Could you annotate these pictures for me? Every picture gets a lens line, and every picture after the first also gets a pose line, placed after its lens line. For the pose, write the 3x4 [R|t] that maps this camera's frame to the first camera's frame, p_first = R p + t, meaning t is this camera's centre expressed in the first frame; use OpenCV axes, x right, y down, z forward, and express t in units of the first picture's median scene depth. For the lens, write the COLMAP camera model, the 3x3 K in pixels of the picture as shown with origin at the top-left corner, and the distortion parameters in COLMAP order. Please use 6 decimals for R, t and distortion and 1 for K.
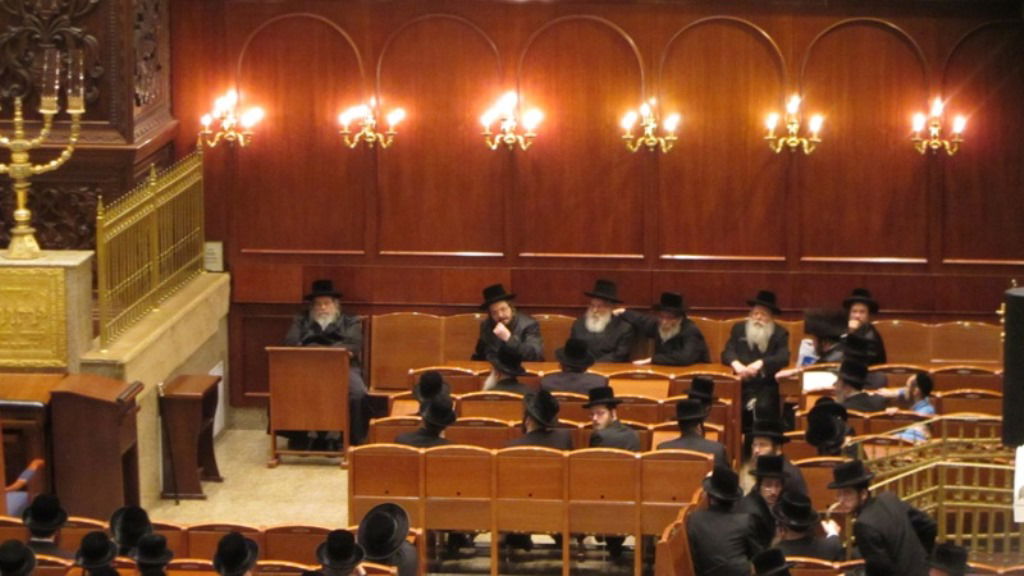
lens RADIAL K [[3781.8, 0, 512.0], [0, 3781.8, 288.0], [0, 0, 1]] dist [0.093380, -4.472142]
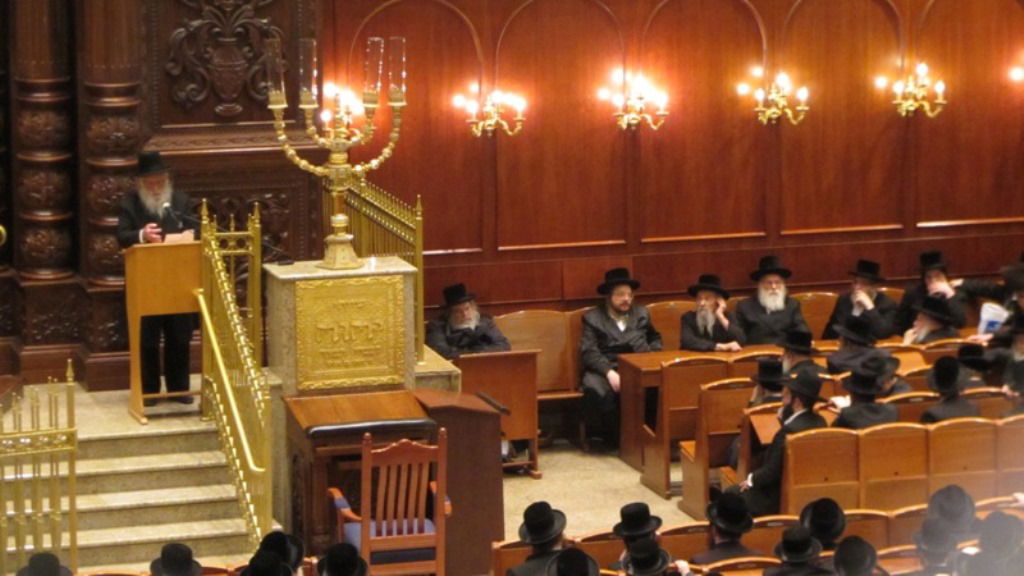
lens RADIAL K [[4320.0, 0, 512.0], [0, 4320.0, 288.0], [0, 0, 1]] dist [0.253886, -7.458547]
pose [[0.900660, -0.068042, 0.429165, -0.522121], [0.072329, 0.997361, 0.006334, -0.006501], [-0.428463, 0.025336, 0.903204, 0.037090]]
